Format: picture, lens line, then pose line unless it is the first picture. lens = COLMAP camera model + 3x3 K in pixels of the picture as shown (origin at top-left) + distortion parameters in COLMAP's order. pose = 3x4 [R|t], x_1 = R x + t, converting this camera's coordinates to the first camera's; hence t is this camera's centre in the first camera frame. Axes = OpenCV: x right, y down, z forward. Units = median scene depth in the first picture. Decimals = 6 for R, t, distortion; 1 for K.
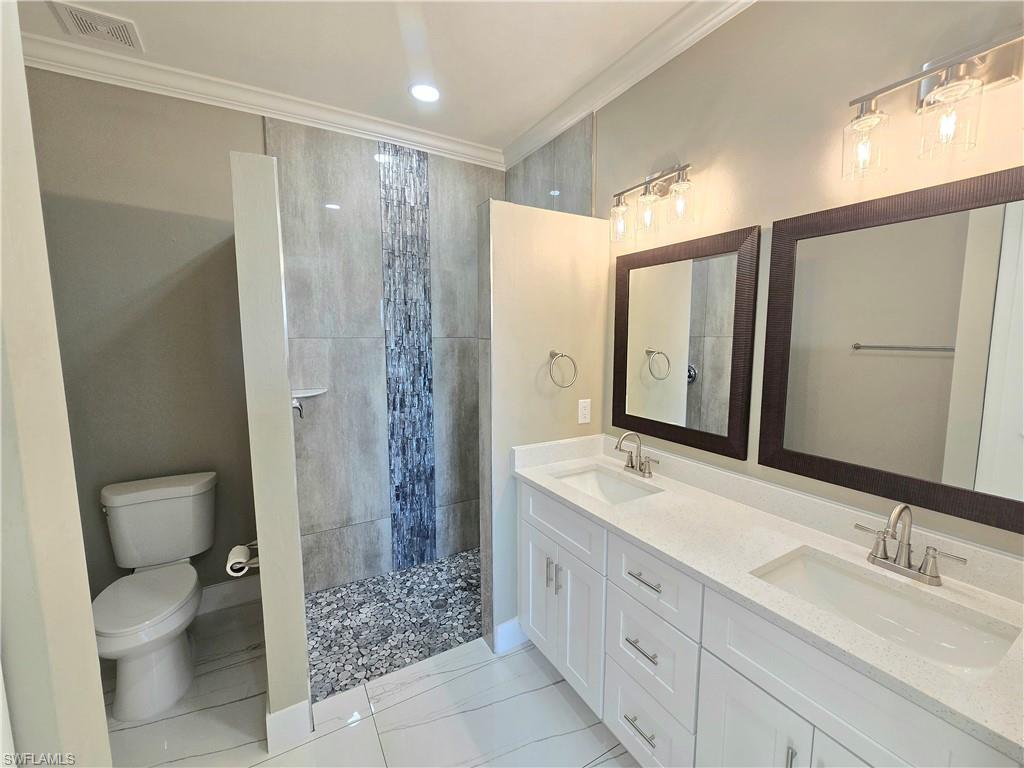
lens RADIAL K [[418.6, 0, 513.4], [0, 418.6, 381.2], [0, 0, 1]] dist [-0.007659, -0.000628]
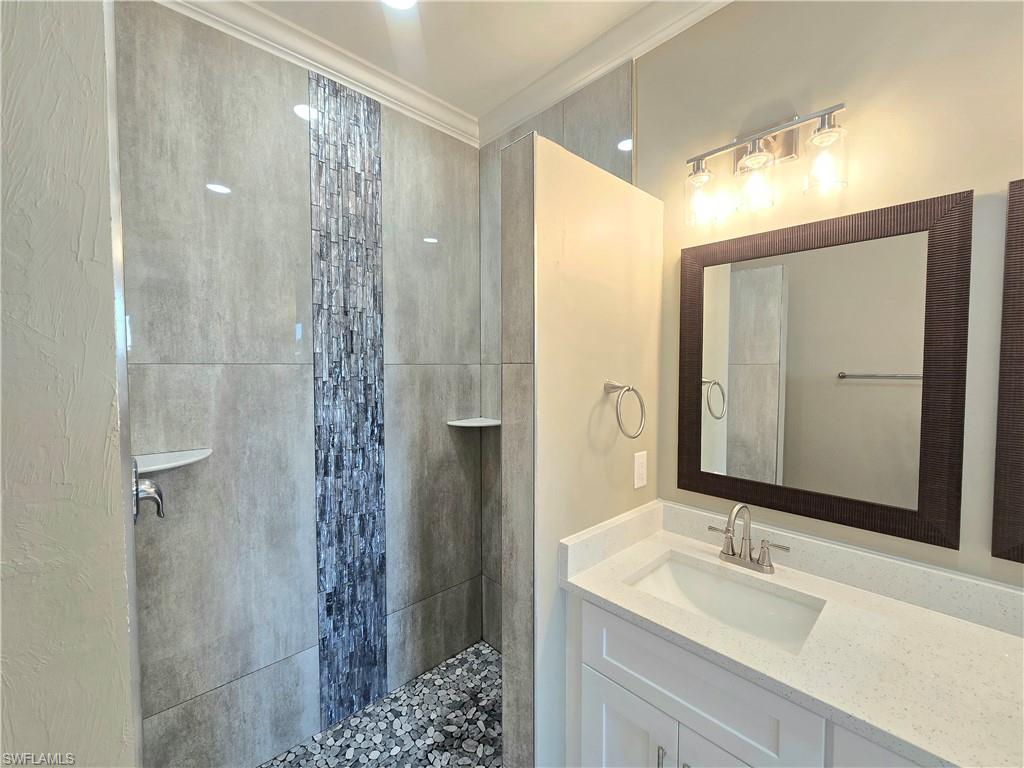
lens RADIAL K [[418.6, 0, 511.5], [0, 418.6, 382.1], [0, 0, 1]] dist [-0.007659, -0.000628]
pose [[0.974256, -0.007934, 0.225304, -0.158210], [0.024157, 0.997301, -0.069340, -0.024130], [-0.224145, 0.072998, 0.971818, 0.312529]]
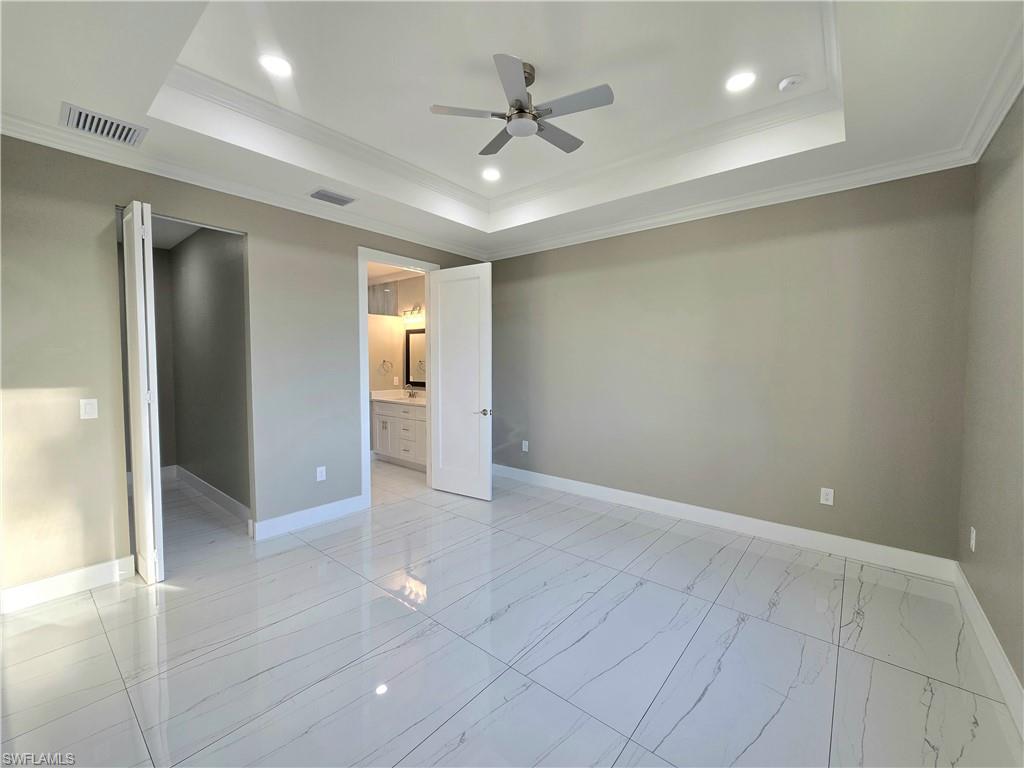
lens RADIAL K [[418.6, 0, 507.7], [0, 418.6, 383.2], [0, 0, 1]] dist [-0.007659, -0.000628]
pose [[0.941317, -0.009886, 0.337379, -0.069035], [0.029326, 0.998186, -0.052574, 0.222354], [-0.336247, 0.059383, 0.939900, -1.689344]]
